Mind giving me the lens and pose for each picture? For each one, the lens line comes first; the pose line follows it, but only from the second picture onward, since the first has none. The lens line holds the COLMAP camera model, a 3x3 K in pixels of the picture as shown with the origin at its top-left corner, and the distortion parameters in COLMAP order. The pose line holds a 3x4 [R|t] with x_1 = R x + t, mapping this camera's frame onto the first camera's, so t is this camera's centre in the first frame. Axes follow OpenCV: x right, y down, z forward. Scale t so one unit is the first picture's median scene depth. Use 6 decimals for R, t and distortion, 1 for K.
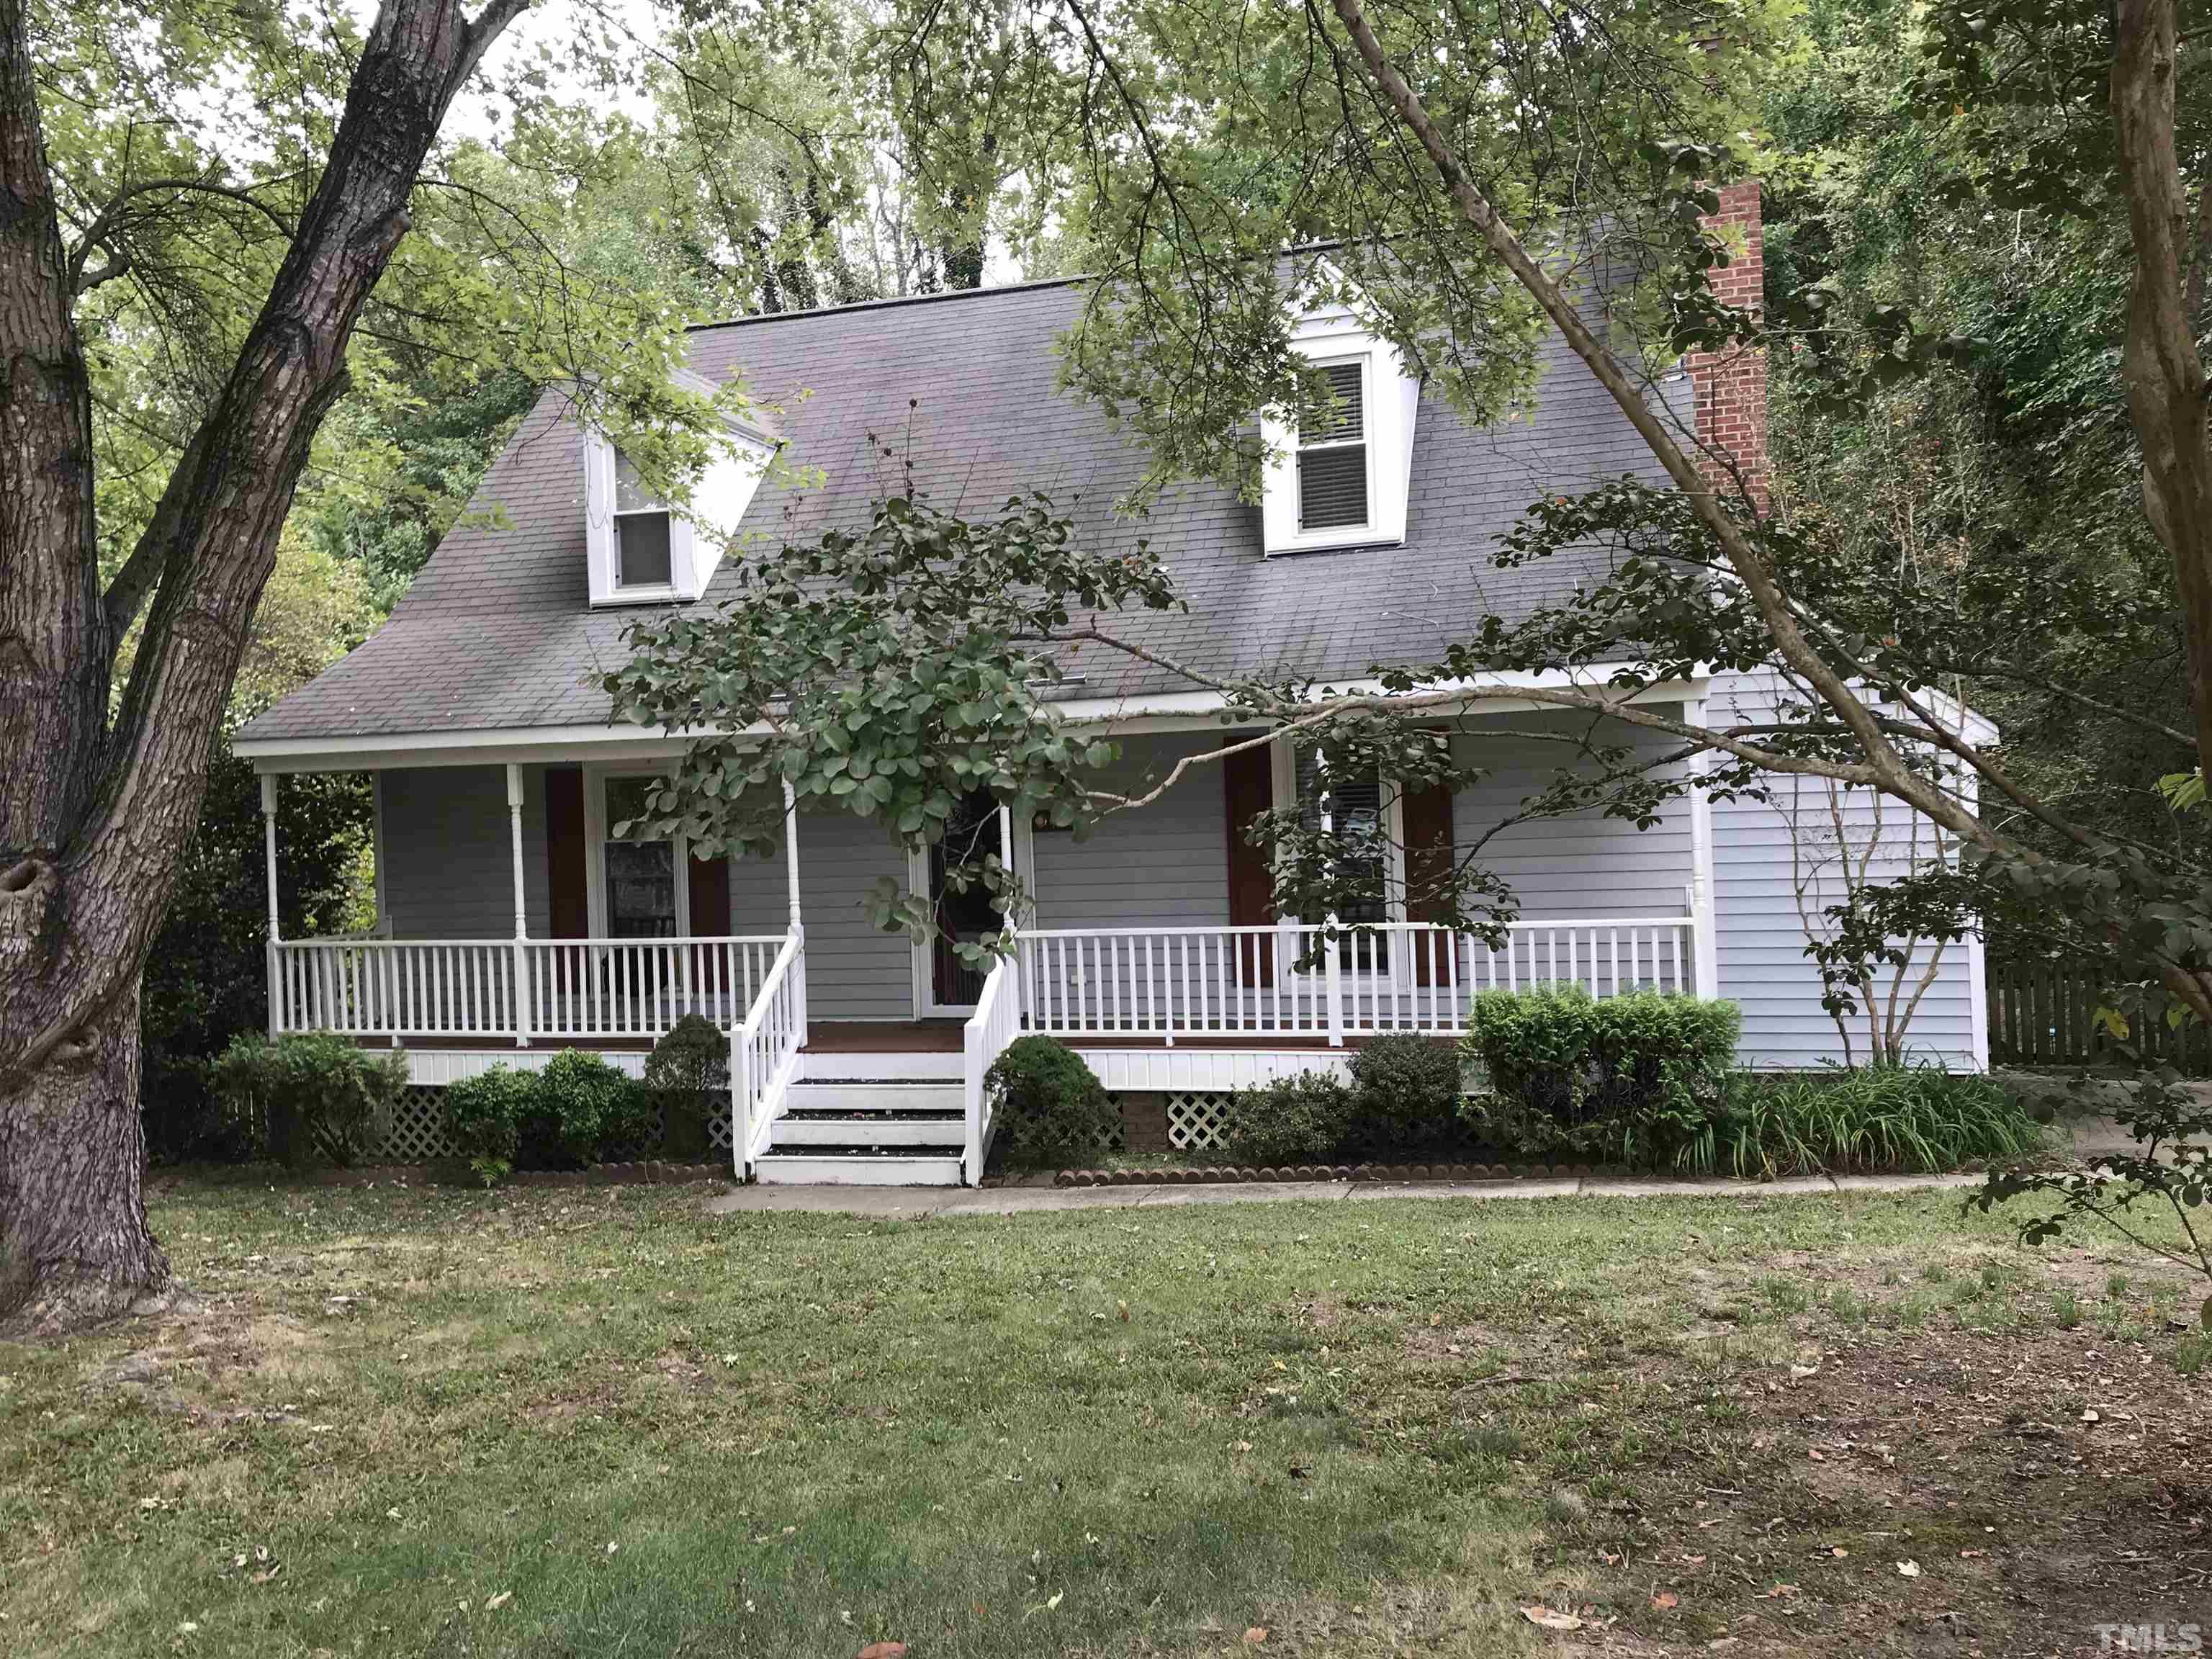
lens RADIAL K [[1817.8, 0, 1097.1], [0, 1817.8, 823.7], [0, 0, 1]] dist [0.019411, -0.004858]
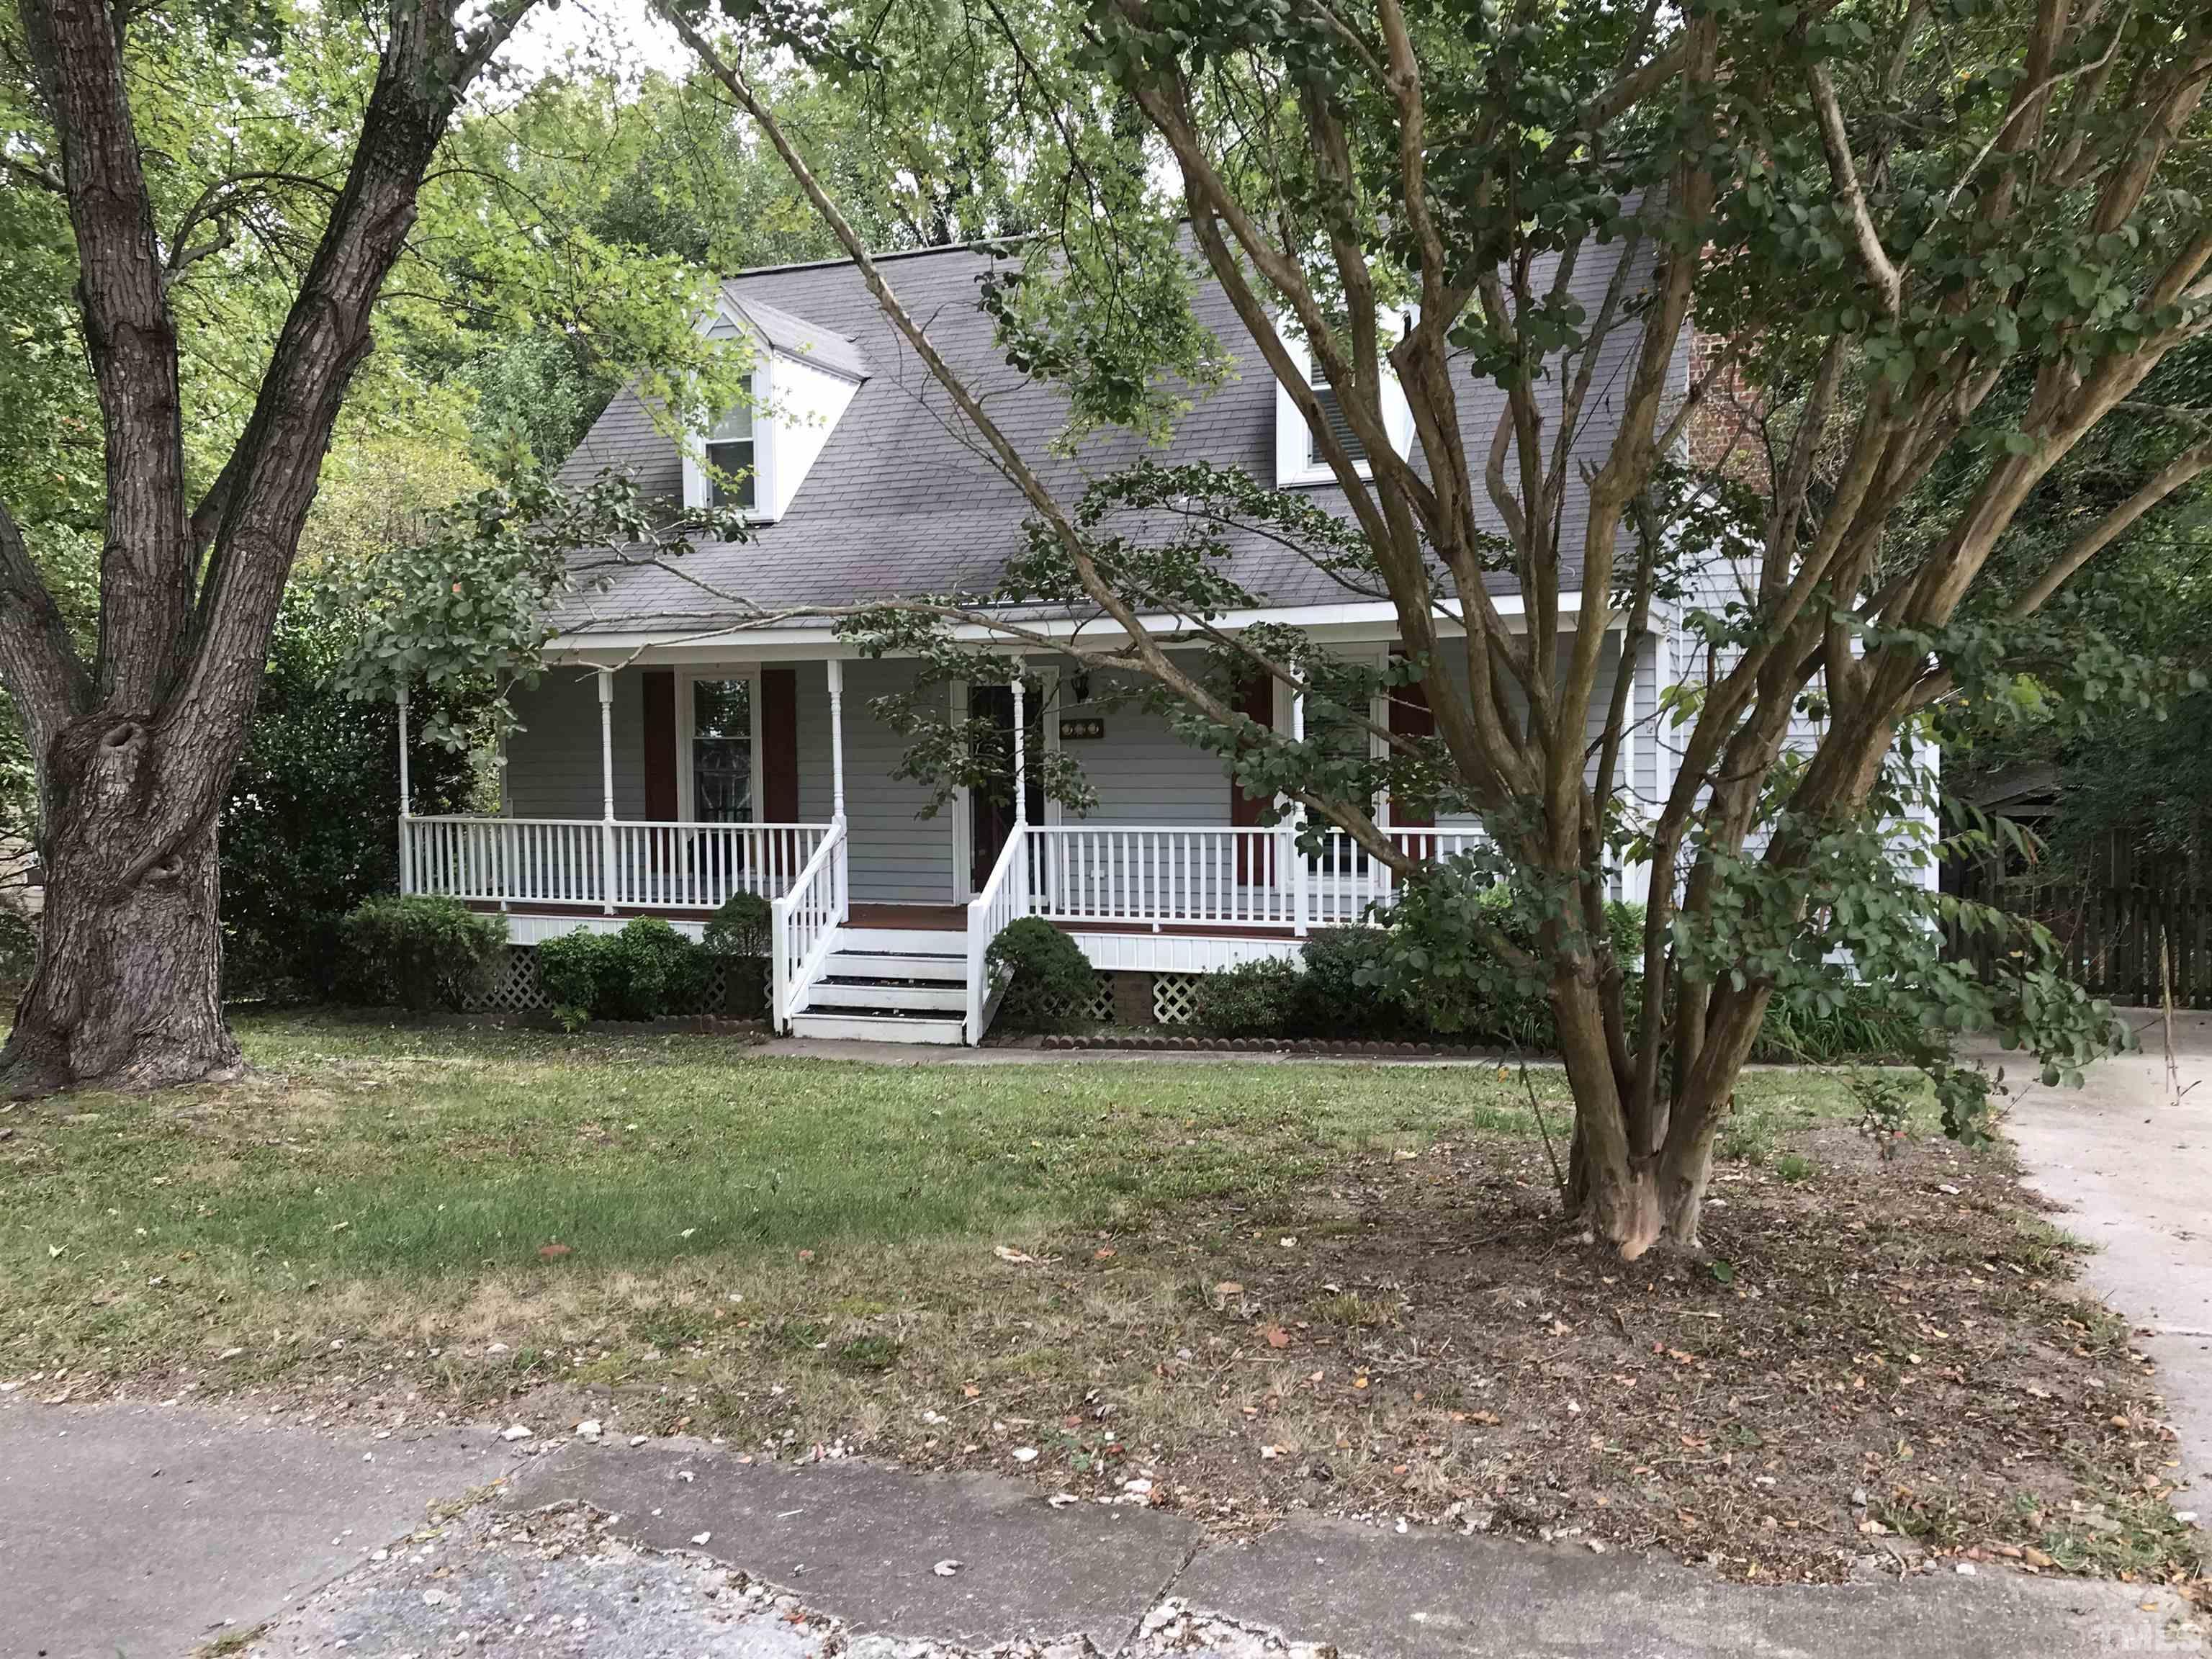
lens RADIAL K [[1817.8, 0, 1115.5], [0, 1817.8, 839.8], [0, 0, 1]] dist [0.019411, -0.004858]
pose [[0.994595, 0.032946, -0.098466, 0.122869], [-0.027881, 0.998238, 0.052383, 0.008116], [0.100018, -0.049354, 0.993761, -0.108314]]
